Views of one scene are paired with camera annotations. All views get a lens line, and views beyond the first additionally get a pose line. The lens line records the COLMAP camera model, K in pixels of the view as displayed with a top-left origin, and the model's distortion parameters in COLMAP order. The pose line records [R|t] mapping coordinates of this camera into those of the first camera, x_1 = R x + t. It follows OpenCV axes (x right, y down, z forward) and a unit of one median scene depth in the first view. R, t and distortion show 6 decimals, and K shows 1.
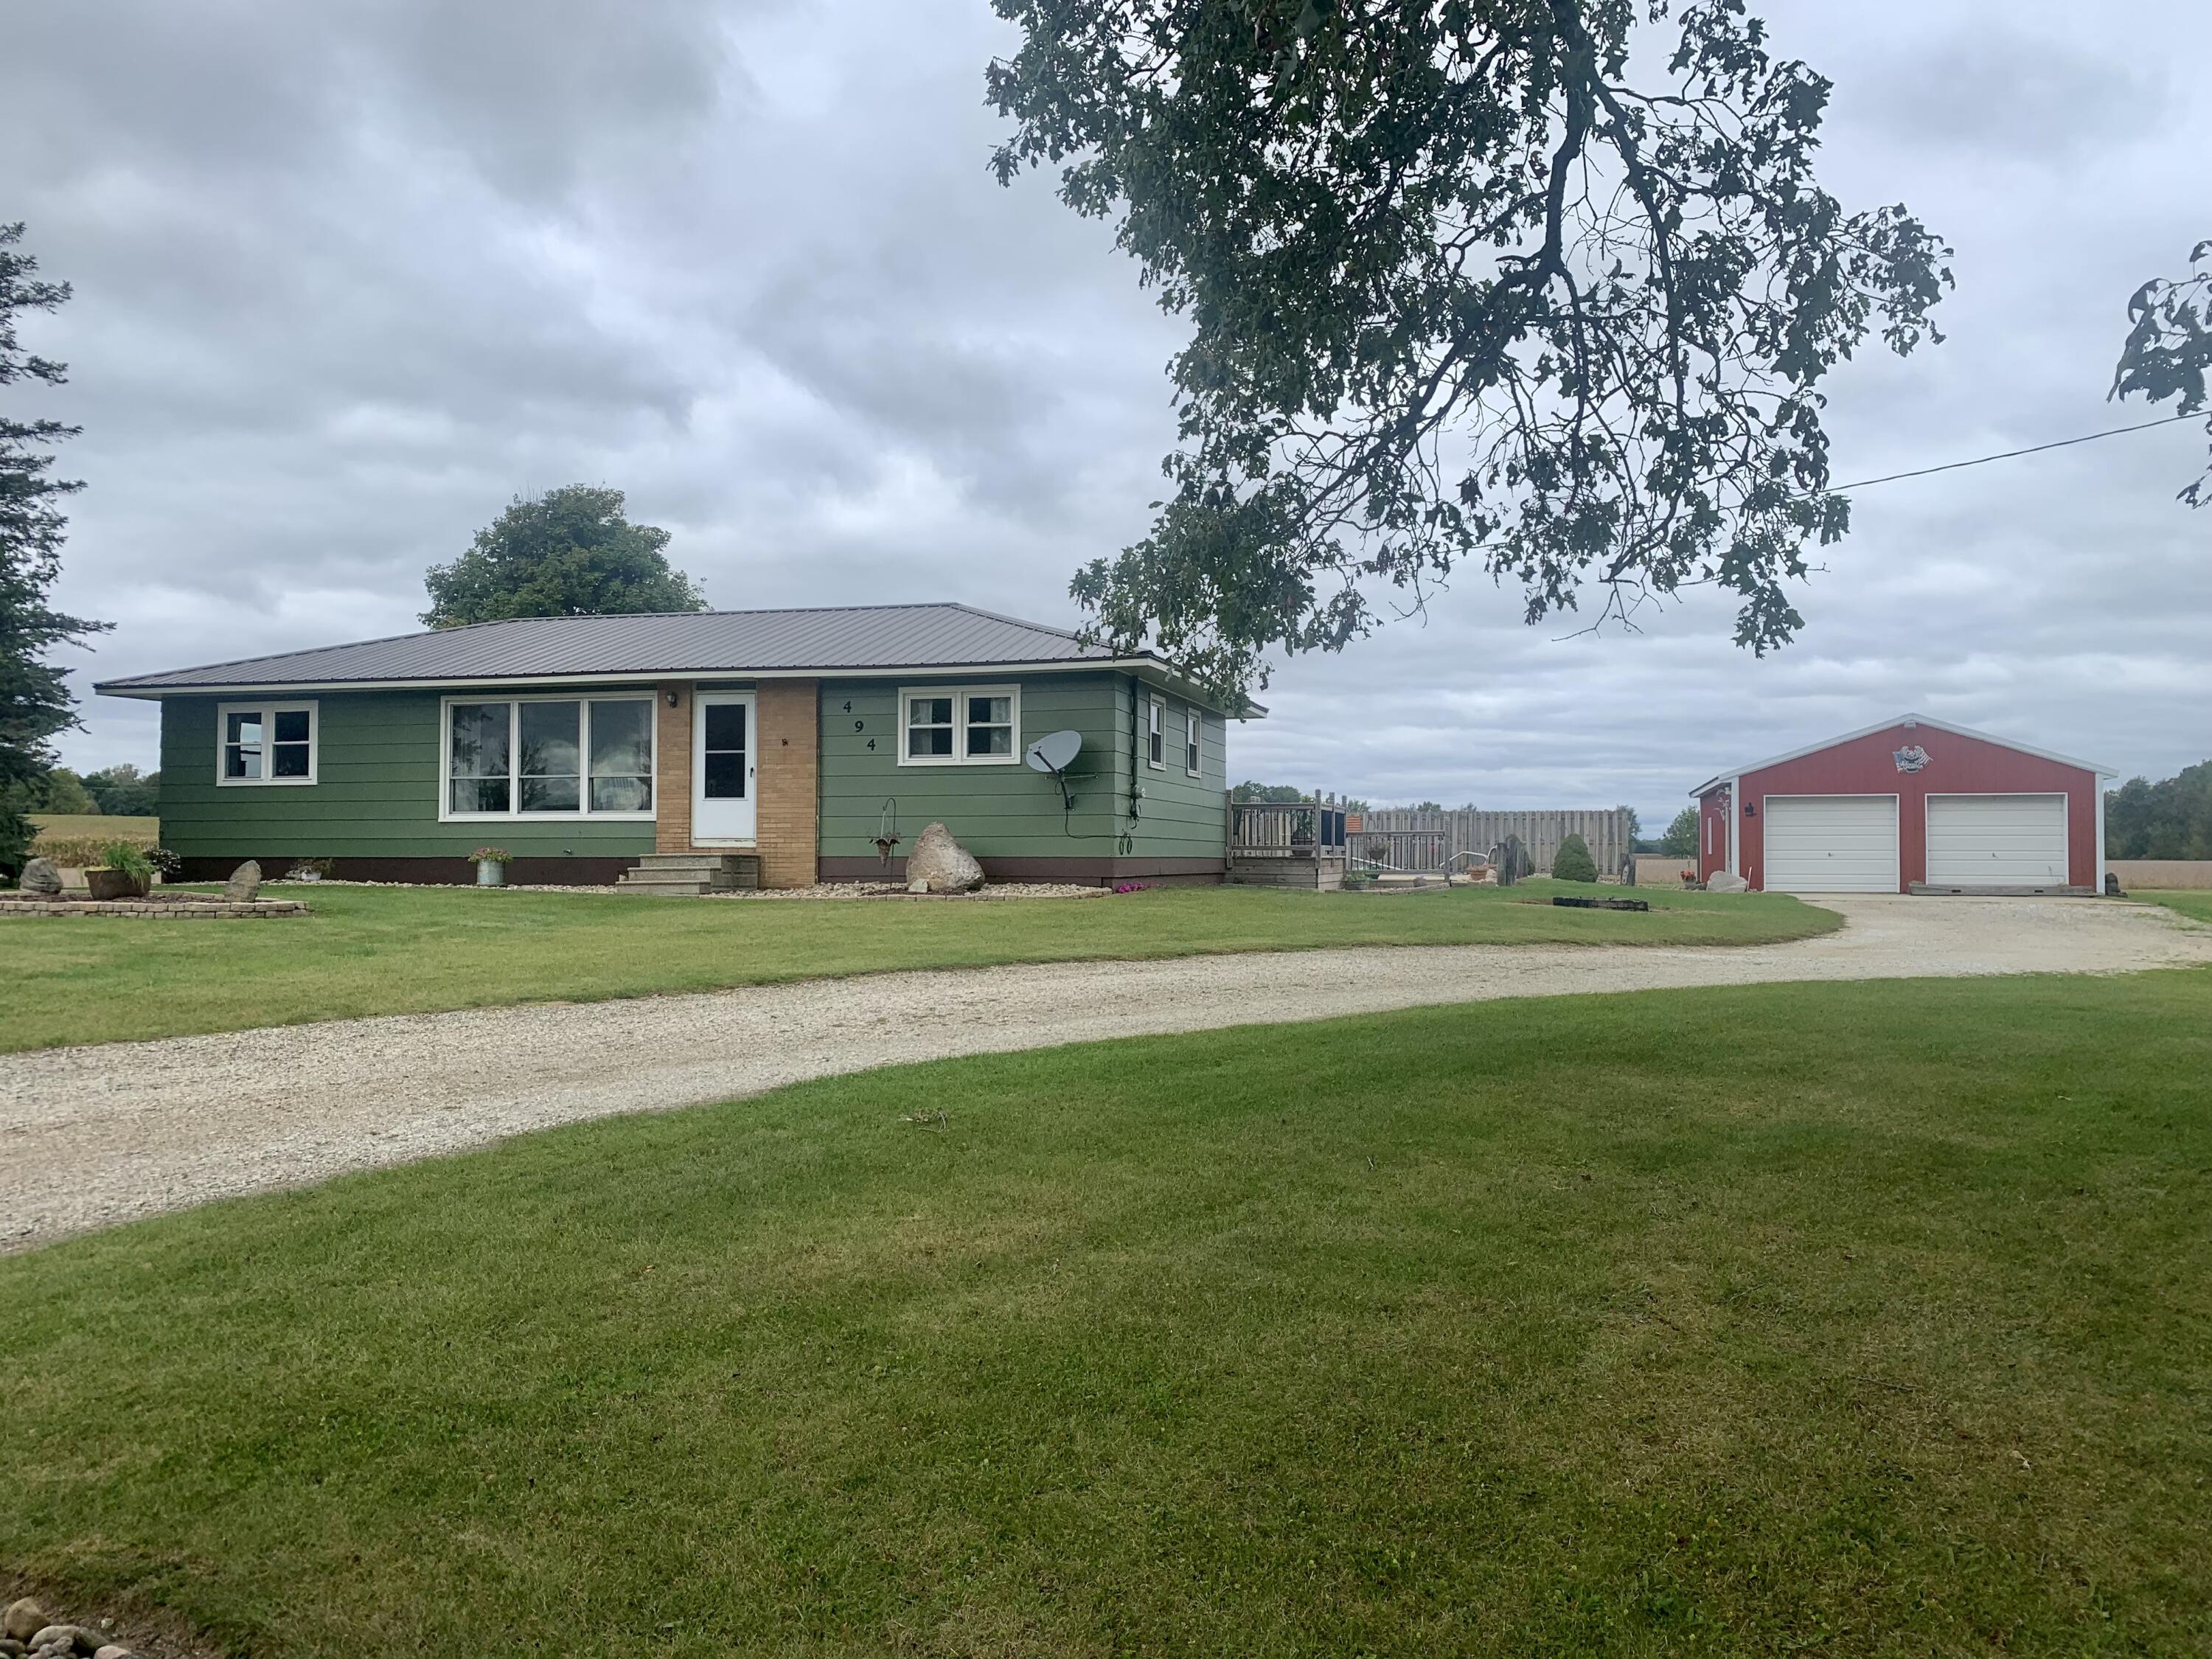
lens RADIAL K [[1686.0, 0, 1107.8], [0, 1686.0, 839.5], [0, 0, 1]] dist [0.081697, -0.002523]
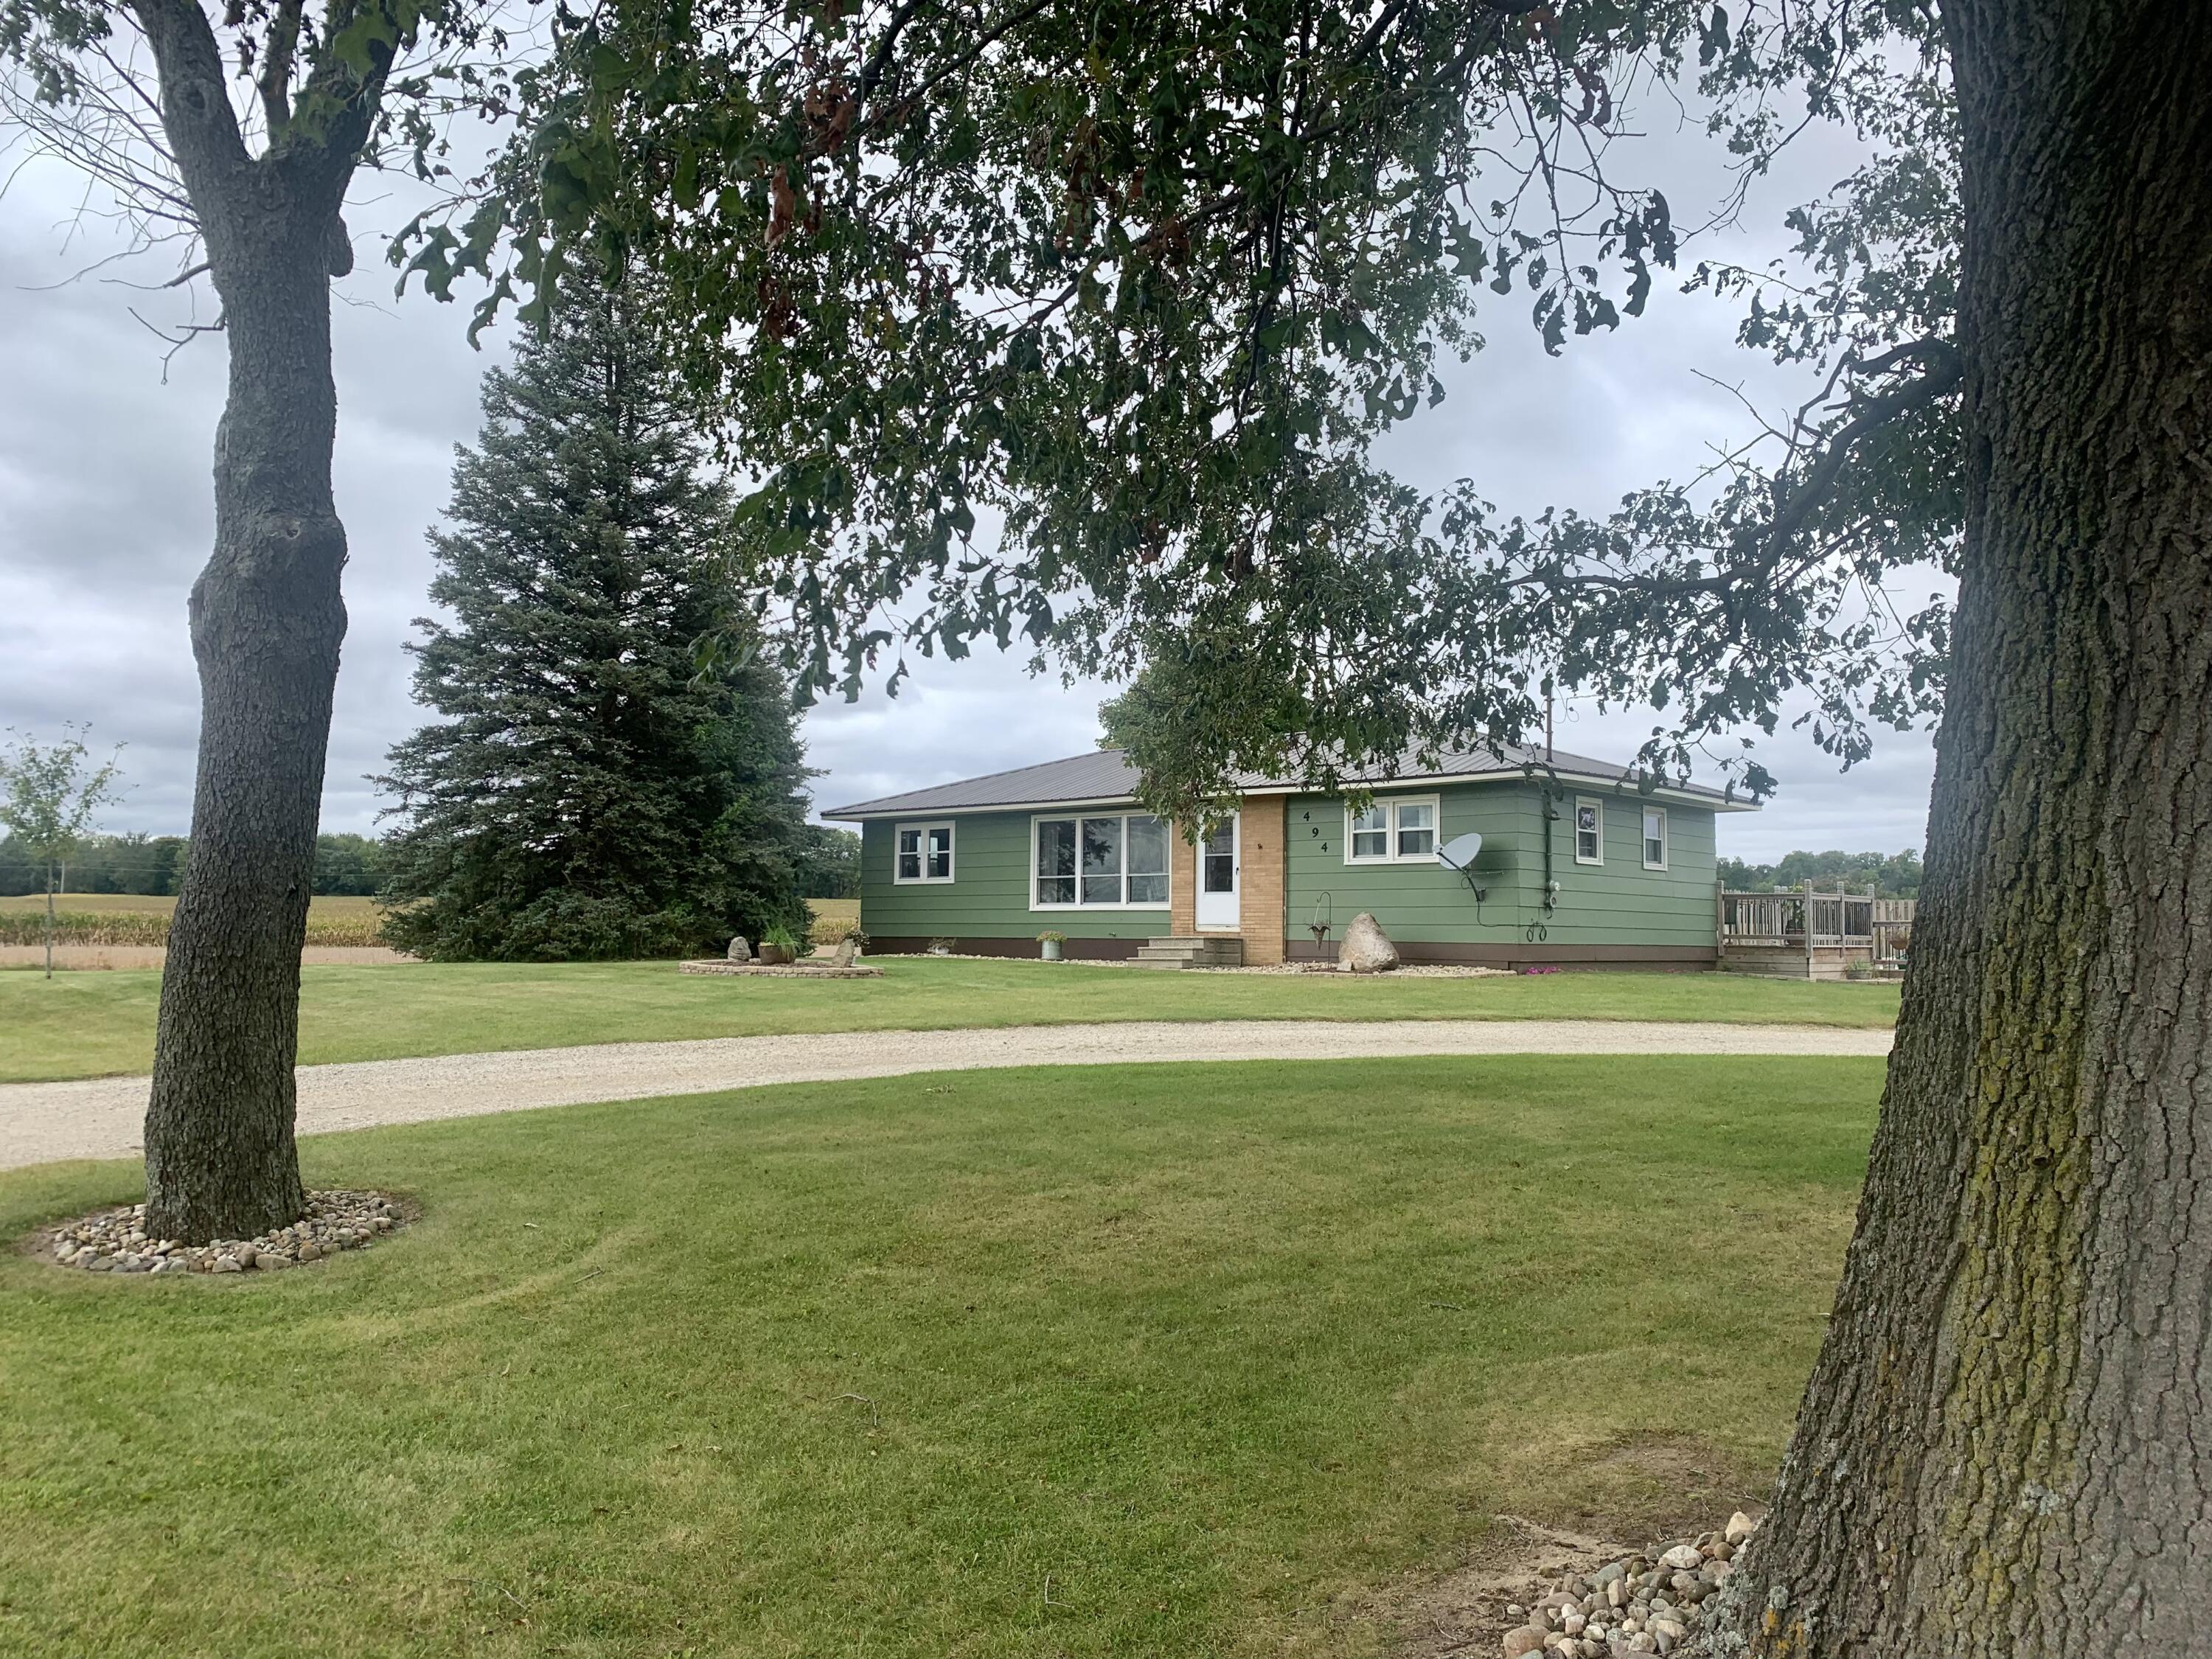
lens RADIAL K [[1686.0, 0, 1104.4], [0, 1686.0, 821.6], [0, 0, 1]] dist [0.081697, -0.002523]
pose [[0.900598, -0.021903, -0.434100, 0.240223], [-0.004252, 0.998238, -0.059189, -0.002478], [0.434632, 0.055151, 0.898918, -0.151928]]
